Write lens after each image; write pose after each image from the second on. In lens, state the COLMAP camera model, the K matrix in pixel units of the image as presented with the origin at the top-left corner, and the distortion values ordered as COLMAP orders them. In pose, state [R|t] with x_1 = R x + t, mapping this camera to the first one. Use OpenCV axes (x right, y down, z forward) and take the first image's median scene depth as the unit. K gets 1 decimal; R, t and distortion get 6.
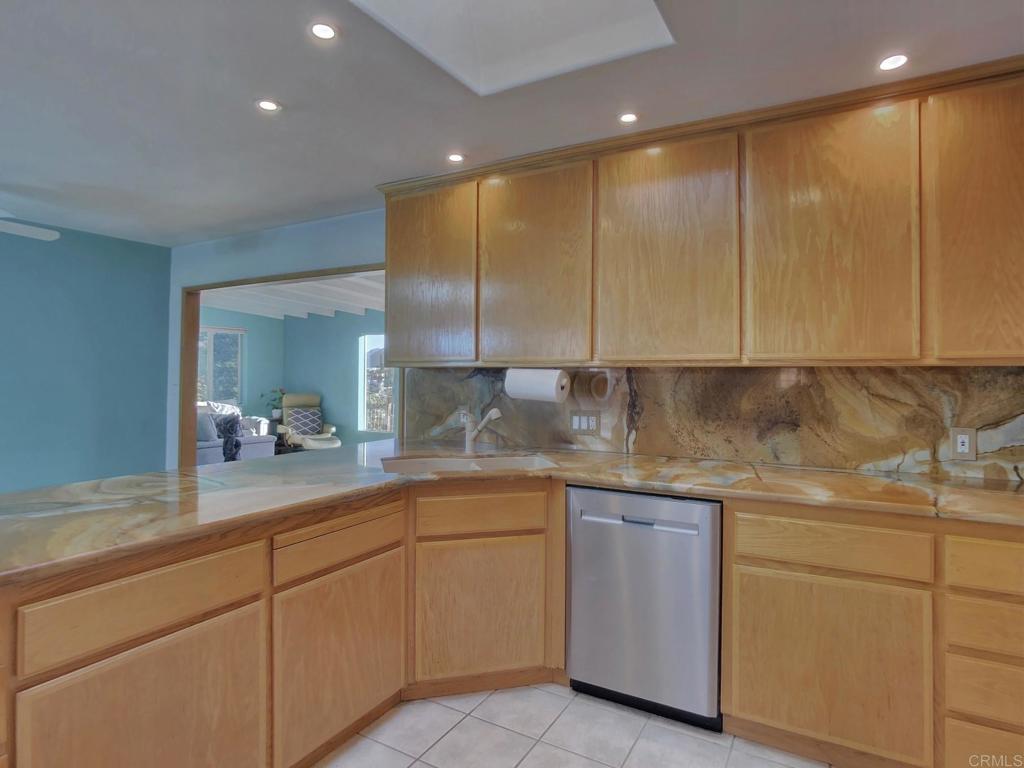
lens RADIAL K [[568.9, 0, 516.6], [0, 568.9, 371.8], [0, 0, 1]] dist [-0.027815, 0.000349]
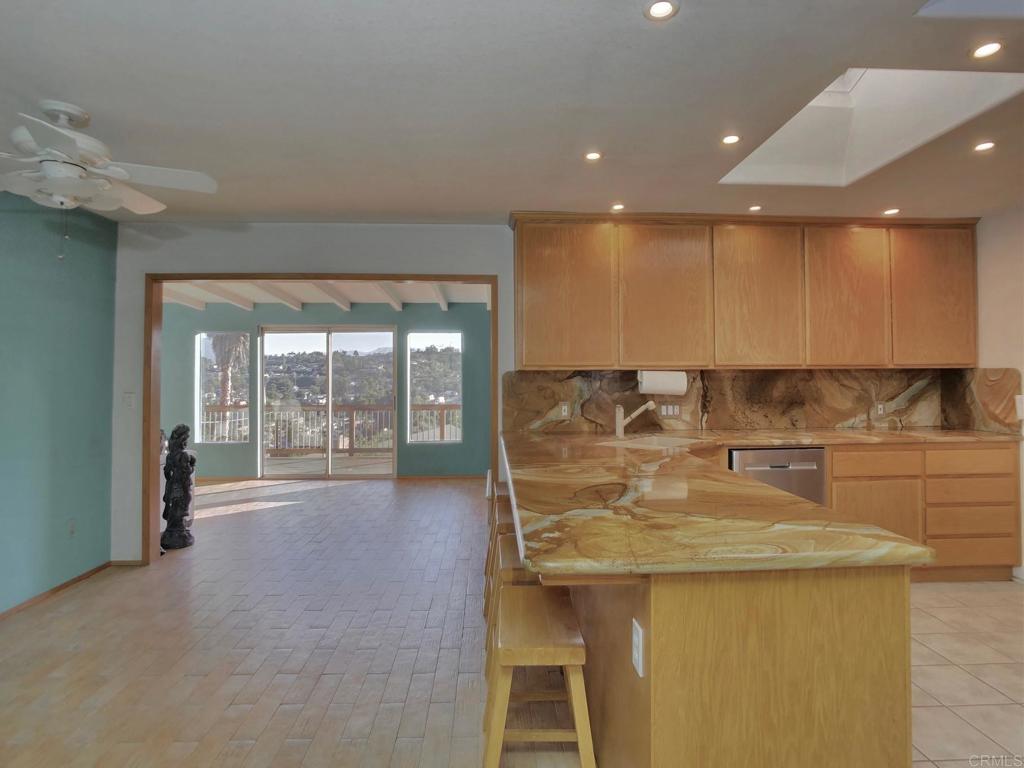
lens RADIAL K [[568.9, 0, 516.6], [0, 568.9, 371.8], [0, 0, 1]] dist [-0.027815, 0.000349]
pose [[0.845856, -0.006316, 0.533374, -1.042590], [0.006943, 0.999976, 0.000831, -0.007270], [-0.533367, 0.003000, 0.845879, 0.040584]]
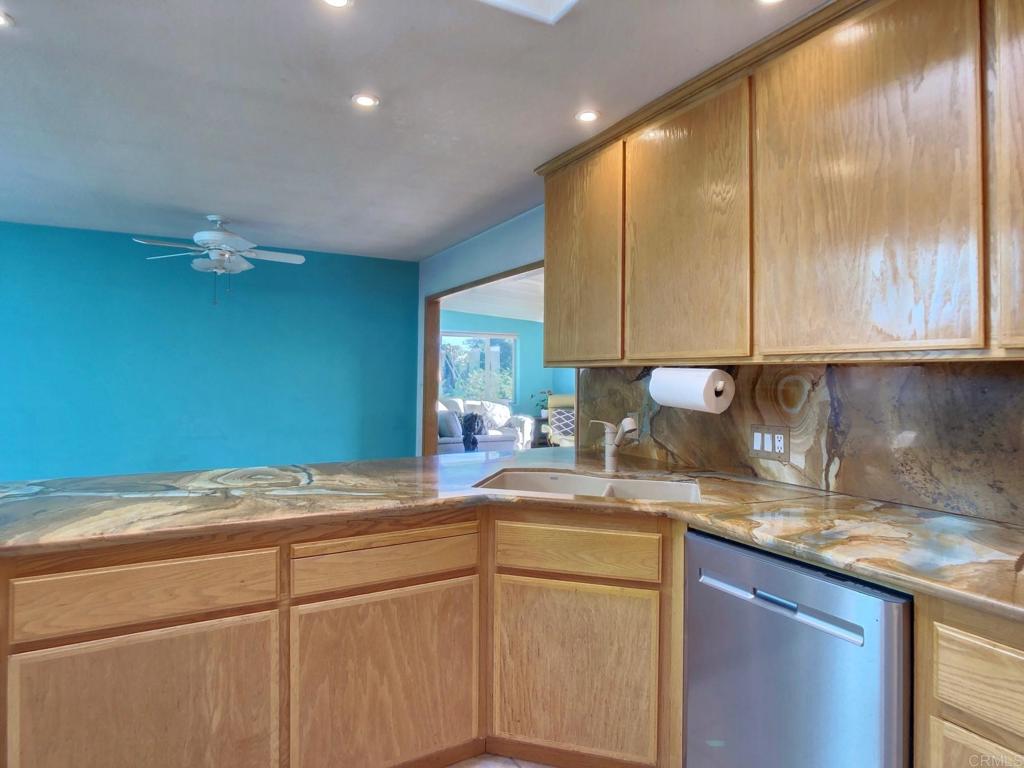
lens RADIAL K [[569.9, 0, 513.4], [0, 569.9, 369.5], [0, 0, 1]] dist [-0.032854, 0.001907]
pose [[0.855979, -0.004515, -0.516991, 0.241457], [0.000096, 0.999963, -0.008574, 0.003656], [0.517011, 0.007290, 0.855948, 0.241460]]
